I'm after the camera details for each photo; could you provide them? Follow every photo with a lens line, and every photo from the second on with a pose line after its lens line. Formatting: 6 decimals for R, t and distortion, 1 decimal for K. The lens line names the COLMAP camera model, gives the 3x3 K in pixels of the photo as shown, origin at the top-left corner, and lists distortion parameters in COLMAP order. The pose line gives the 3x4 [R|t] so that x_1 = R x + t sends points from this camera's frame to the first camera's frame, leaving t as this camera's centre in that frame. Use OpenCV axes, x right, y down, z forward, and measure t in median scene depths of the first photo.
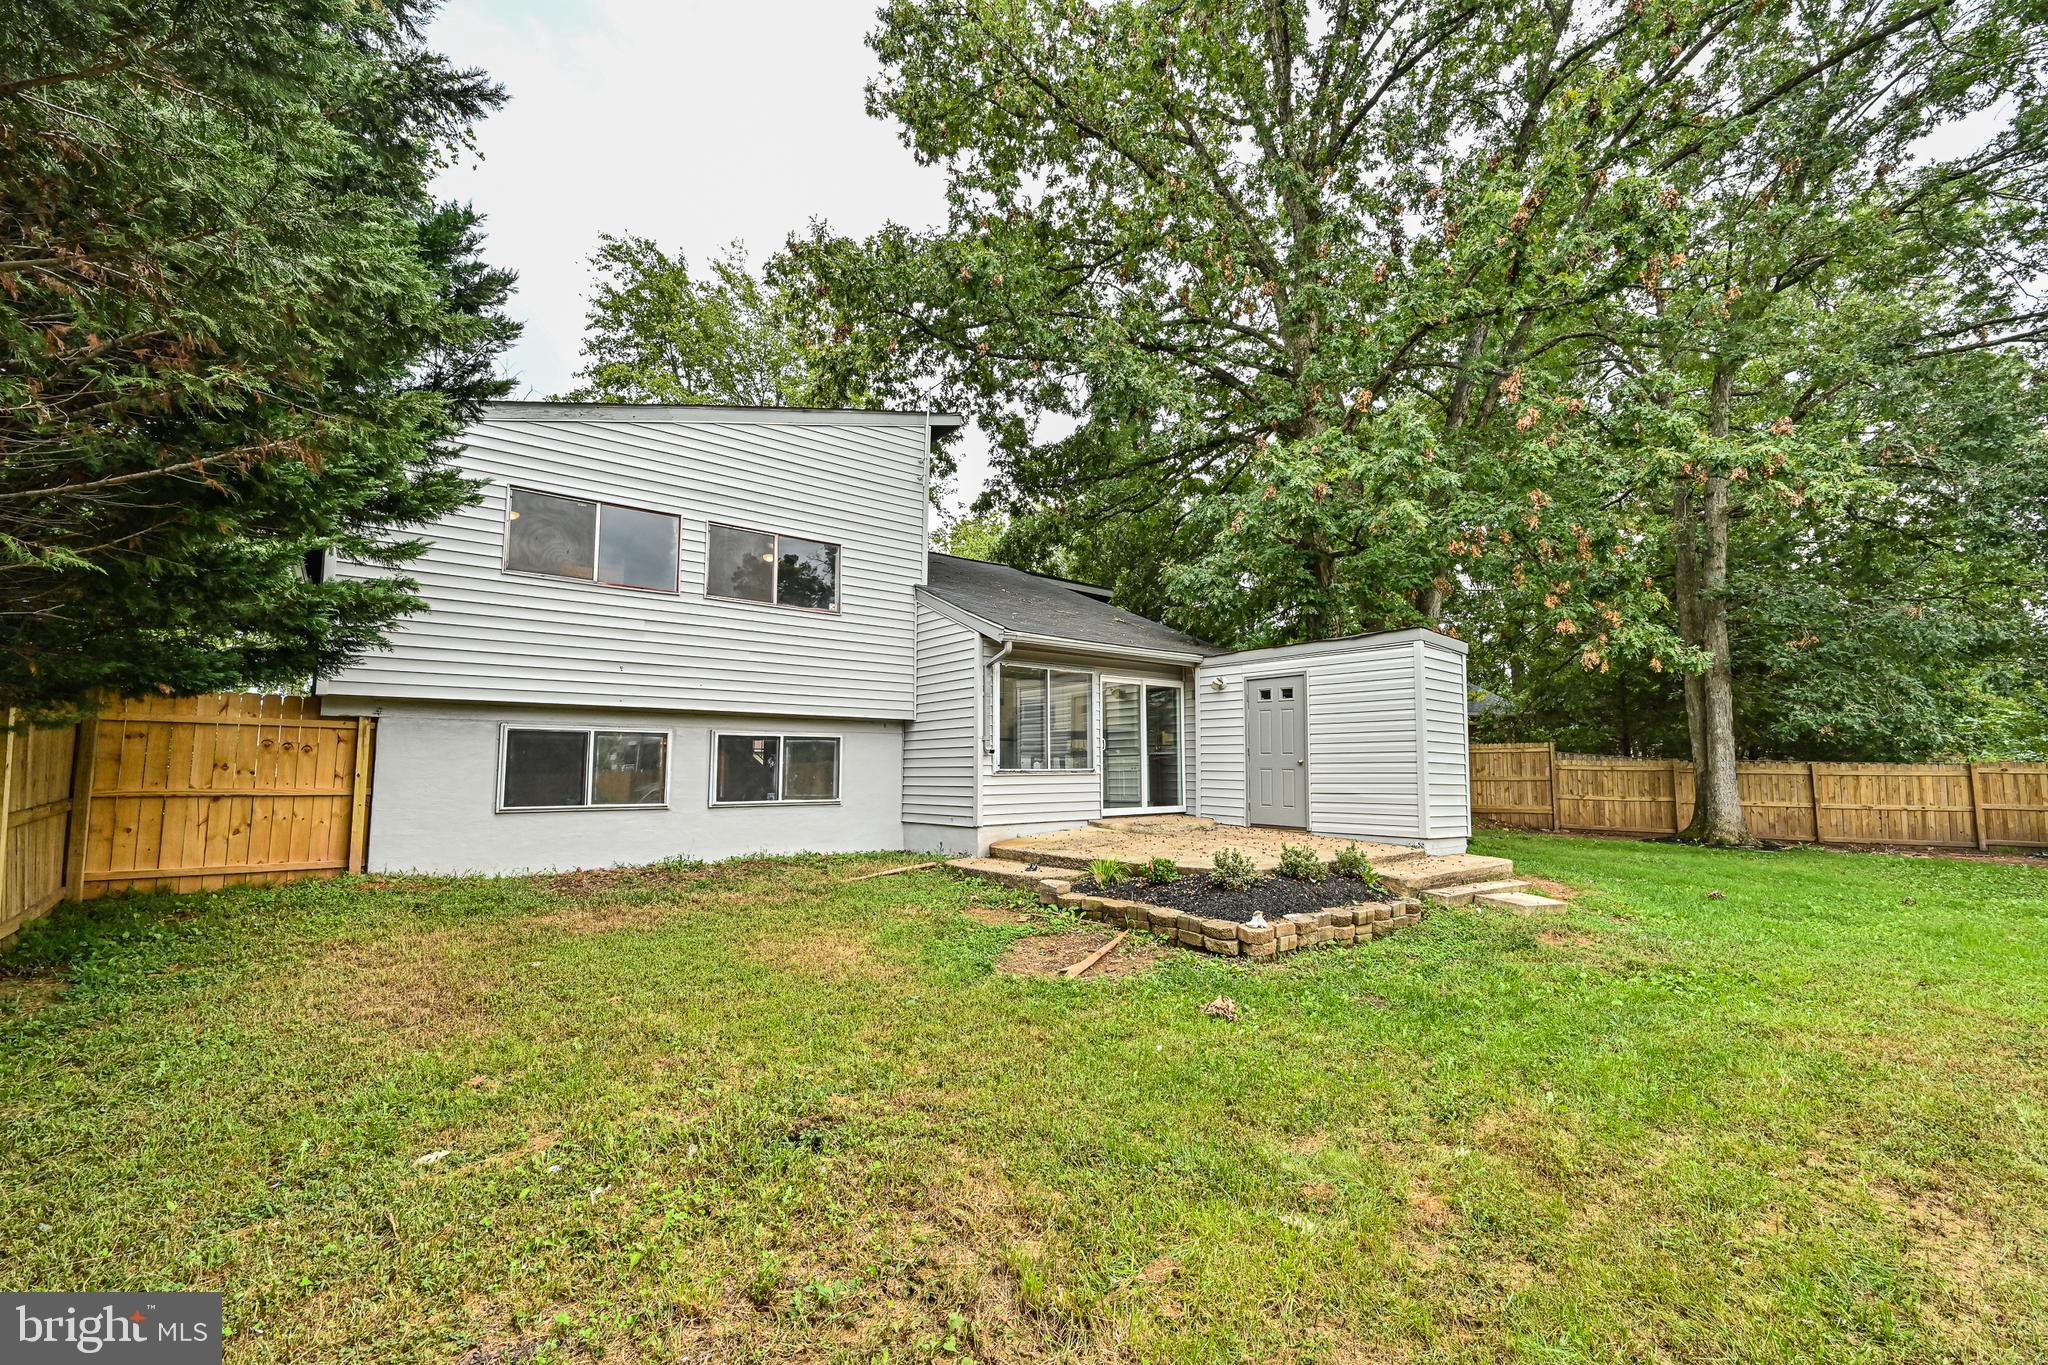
lens RADIAL K [[863.6, 0, 1024.0], [0, 863.6, 682.5], [0, 0, 1]] dist [0.001300, 0.000406]
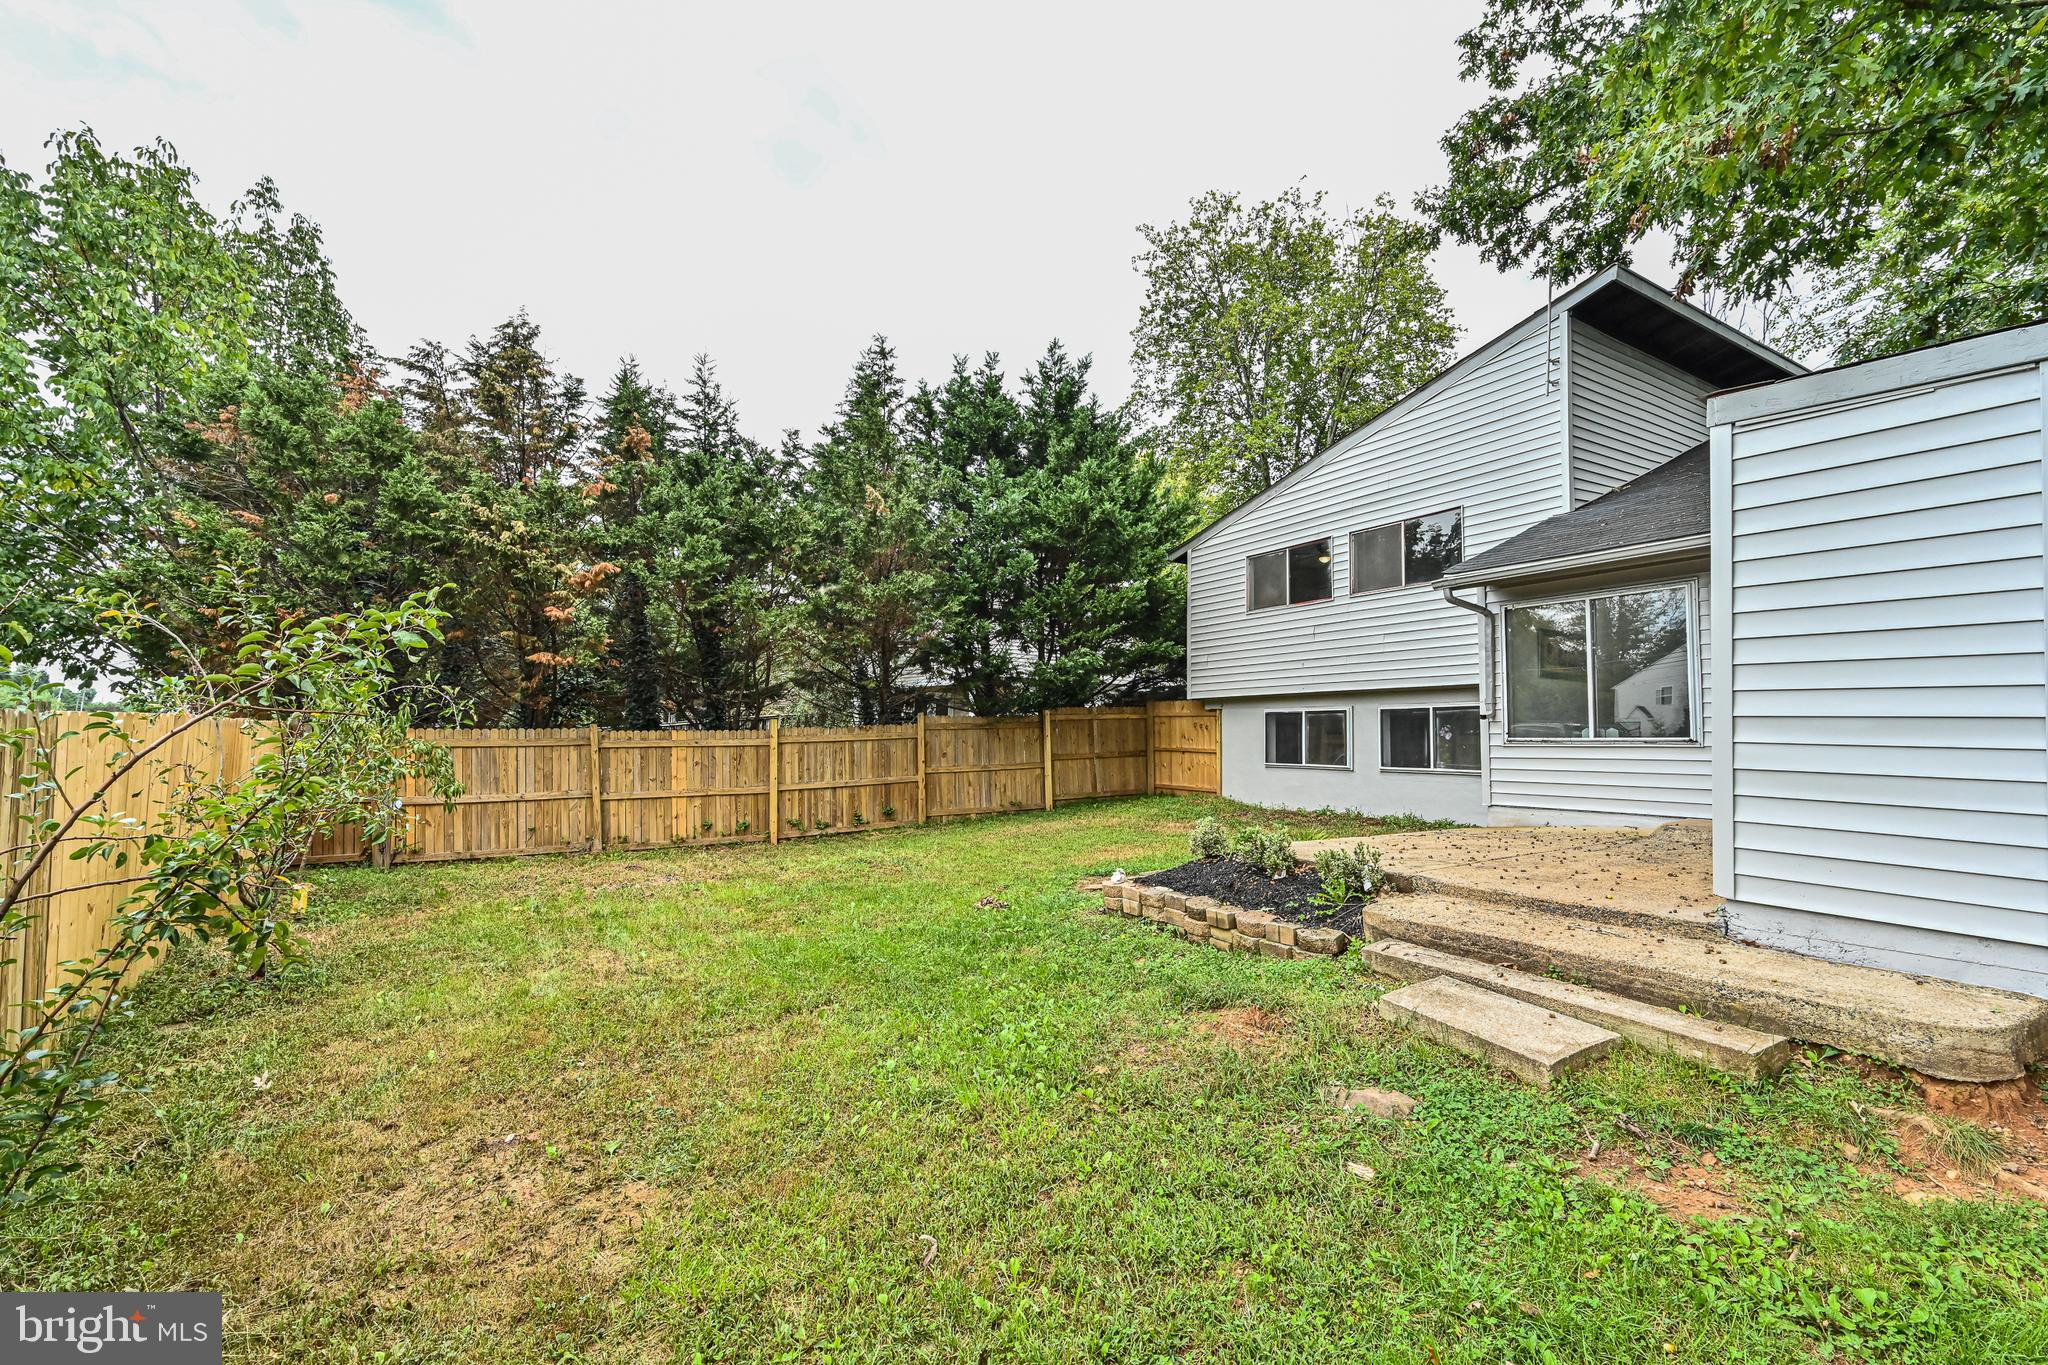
lens RADIAL K [[895.7, 0, 1021.5], [0, 895.7, 690.7], [0, 0, 1]] dist [-0.001796, 0.000237]
pose [[-0.136878, -0.055796, -0.989015, 0.515482], [0.092375, 0.993343, -0.068824, 0.042024], [0.986271, -0.100780, -0.130812, 0.387404]]
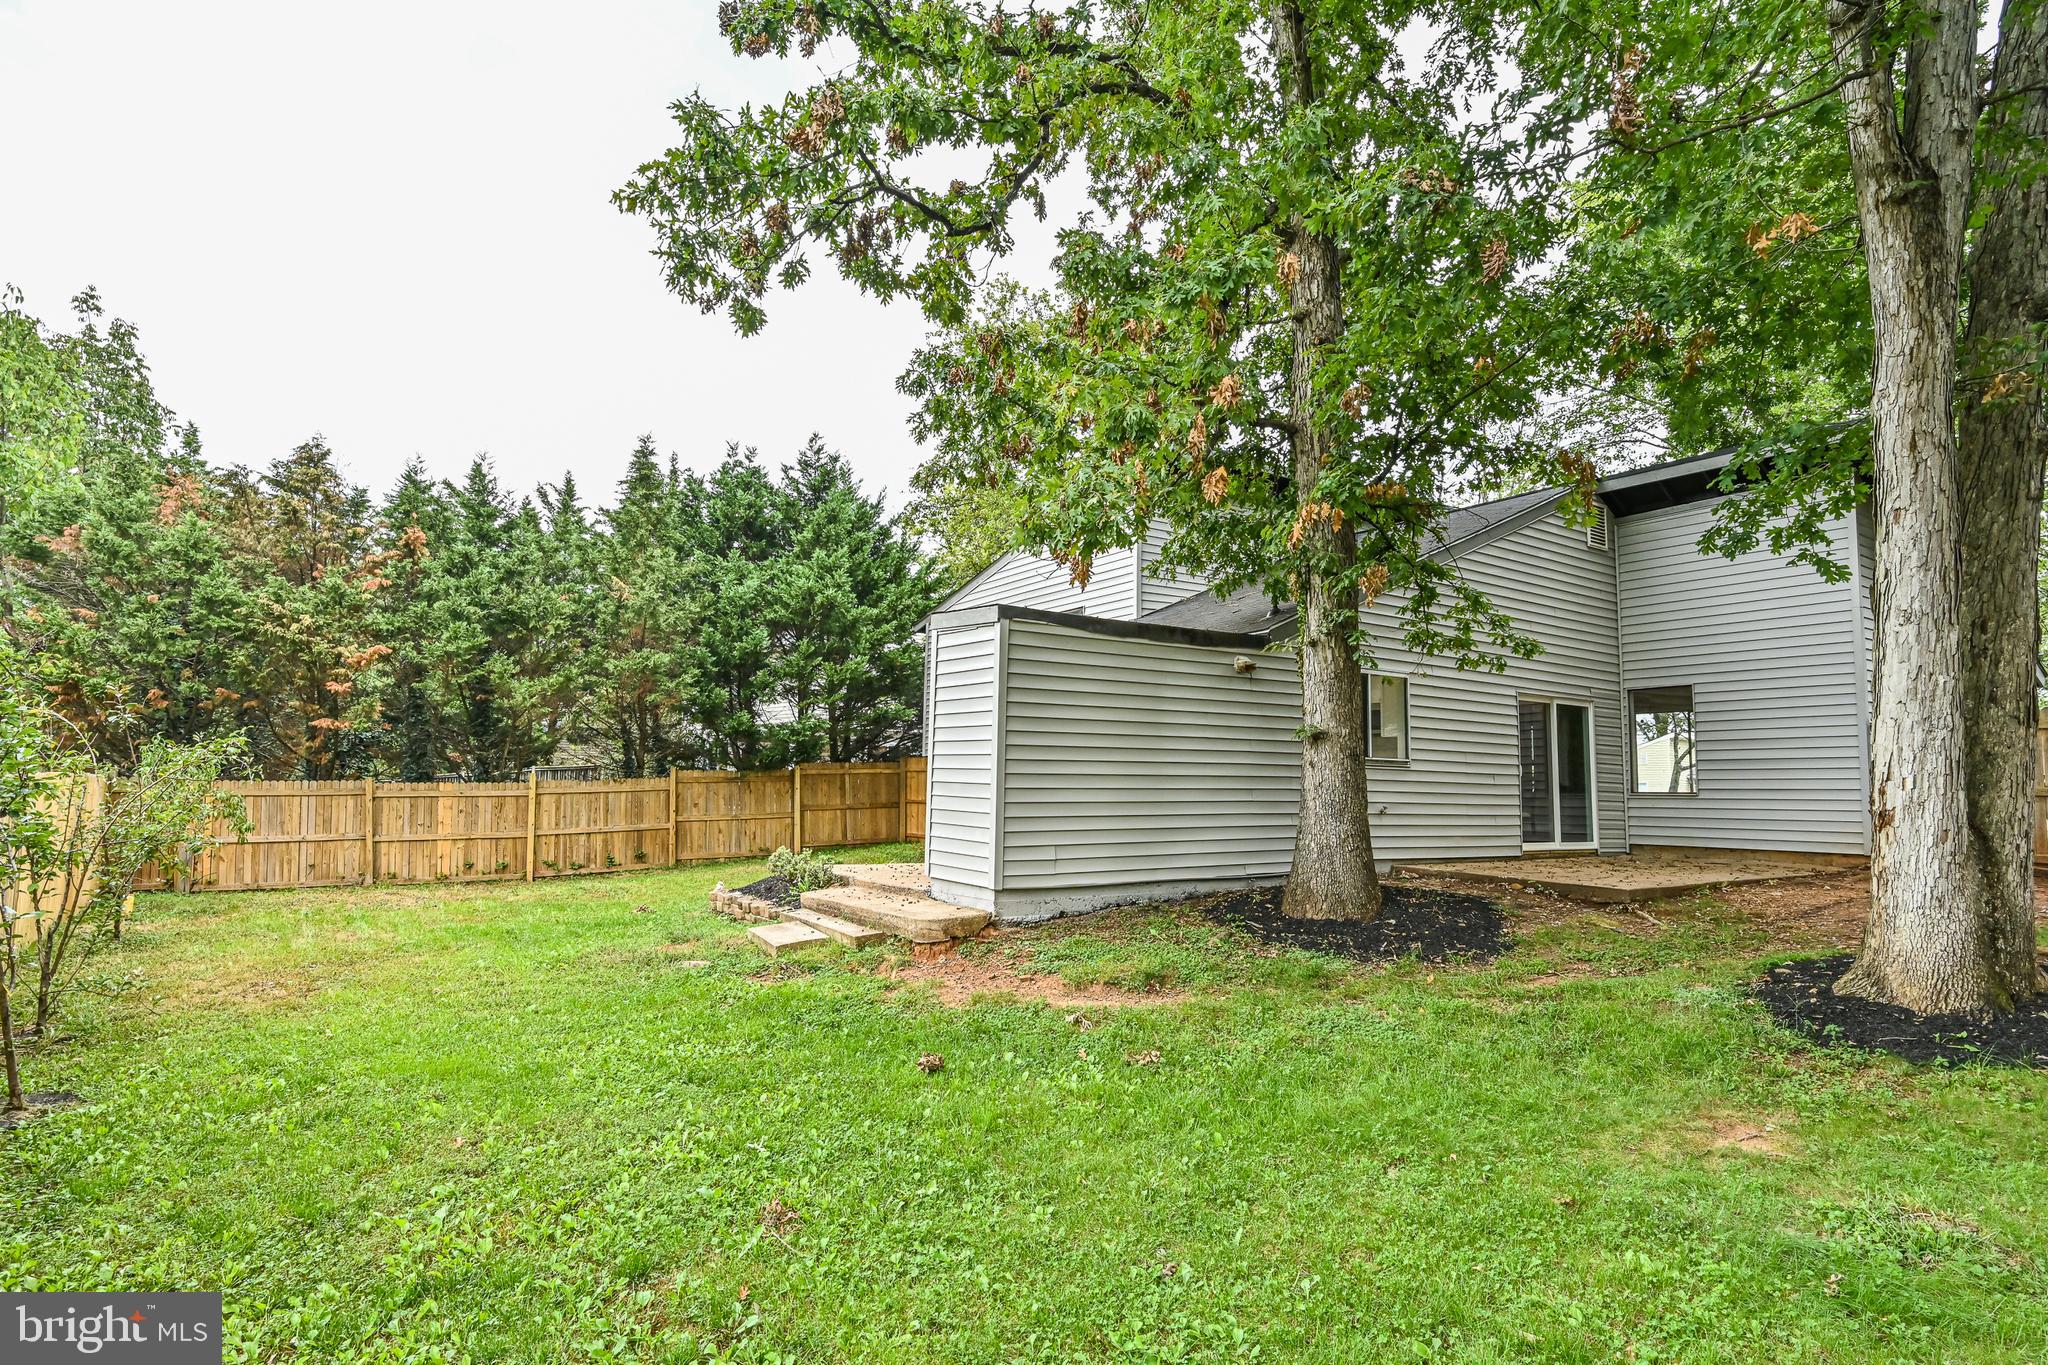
lens RADIAL K [[1101.3, 0, 1022.0], [0, 1101.3, 688.6], [0, 0, 1]] dist [-0.000259, -0.000502]
pose [[-0.087717, -0.095169, -0.991589, 1.382047], [0.088932, 0.990703, -0.102951, 0.108878], [0.992168, -0.097214, -0.078438, 1.107554]]
